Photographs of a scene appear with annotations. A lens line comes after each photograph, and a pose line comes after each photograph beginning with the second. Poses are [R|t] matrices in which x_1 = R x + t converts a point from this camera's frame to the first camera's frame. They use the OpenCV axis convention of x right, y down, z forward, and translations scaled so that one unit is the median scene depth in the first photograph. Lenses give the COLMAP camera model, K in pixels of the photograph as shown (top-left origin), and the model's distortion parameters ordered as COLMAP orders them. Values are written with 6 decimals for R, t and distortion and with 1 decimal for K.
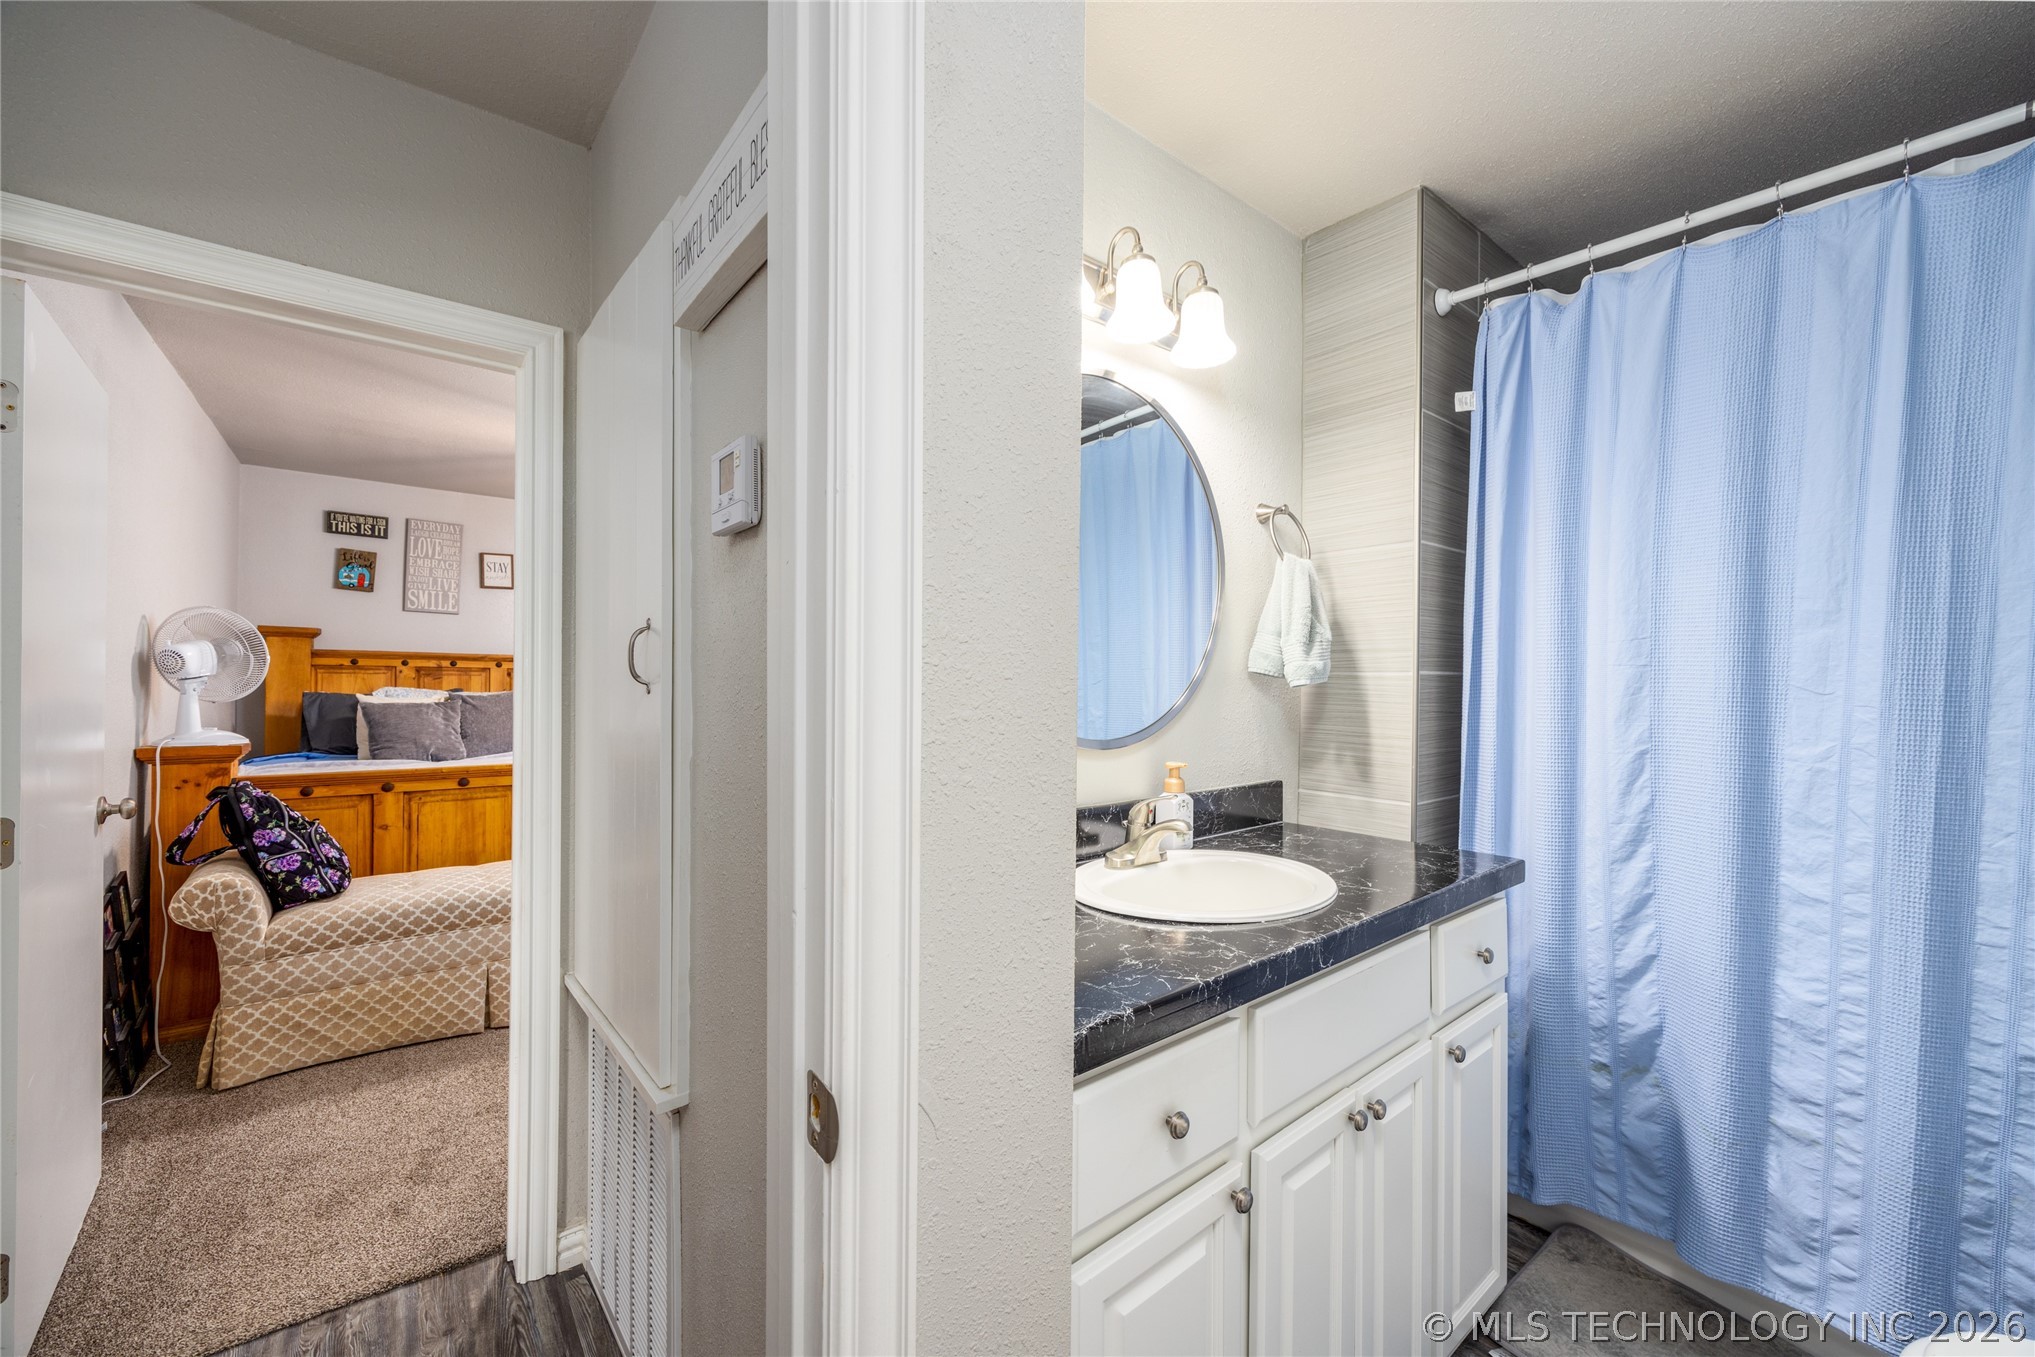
lens RADIAL K [[788.8, 0, 981.2], [0, 788.8, 685.6], [0, 0, 1]] dist [-0.003023, 0.000052]
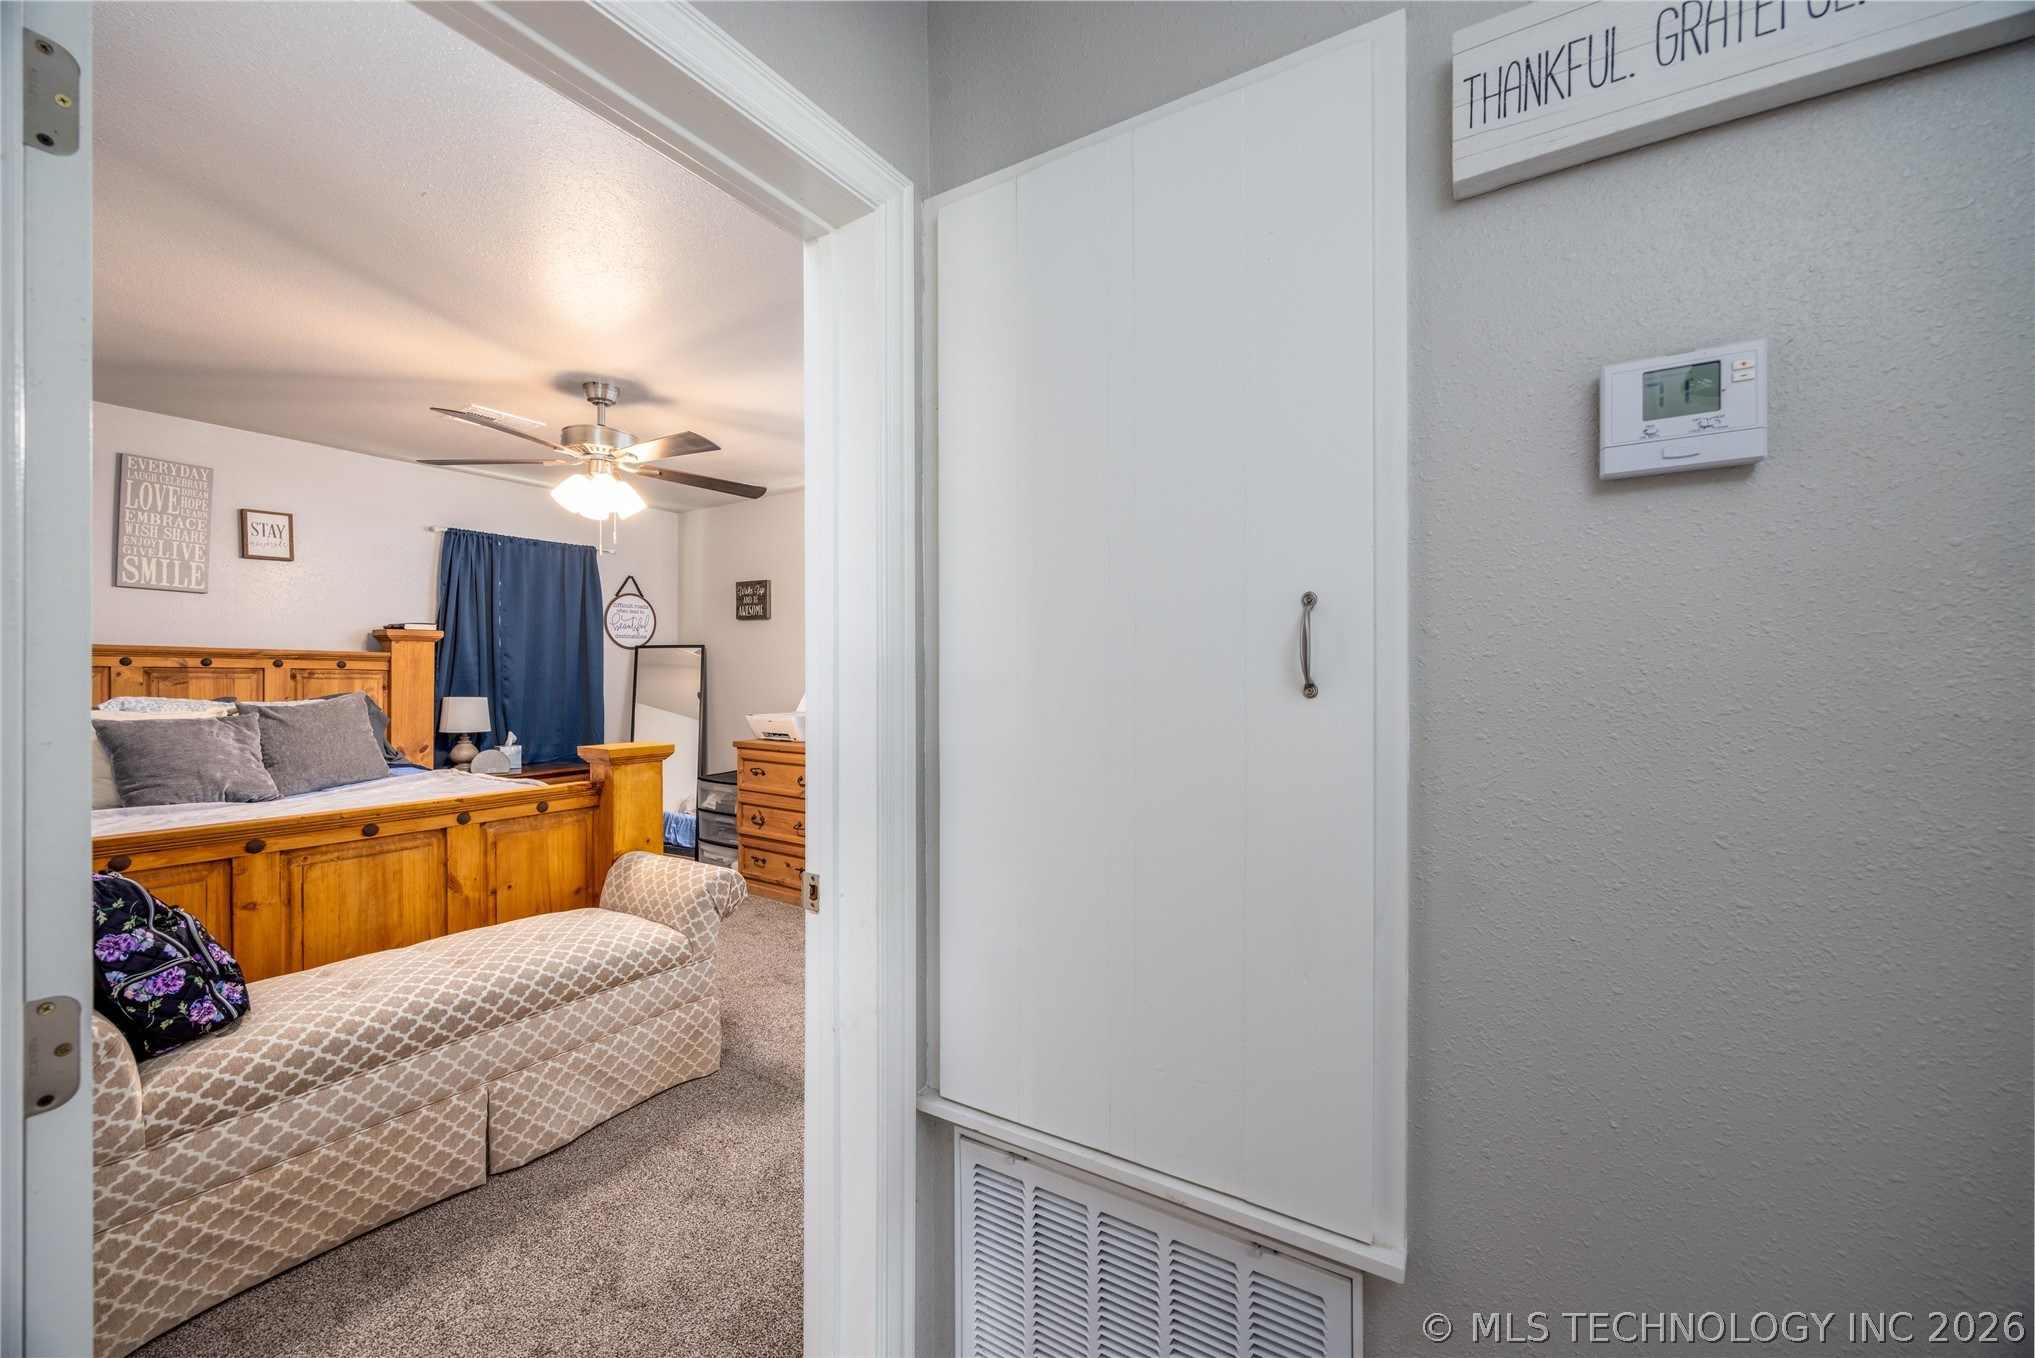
lens RADIAL K [[788.8, 0, 1020.4], [0, 788.8, 683.6], [0, 0, 1]] dist [-0.003023, 0.000052]
pose [[0.947472, -0.013613, 0.319549, -0.256322], [0.012881, 0.999907, 0.004403, -0.002842], [-0.319580, -0.000055, 0.947559, 0.115645]]
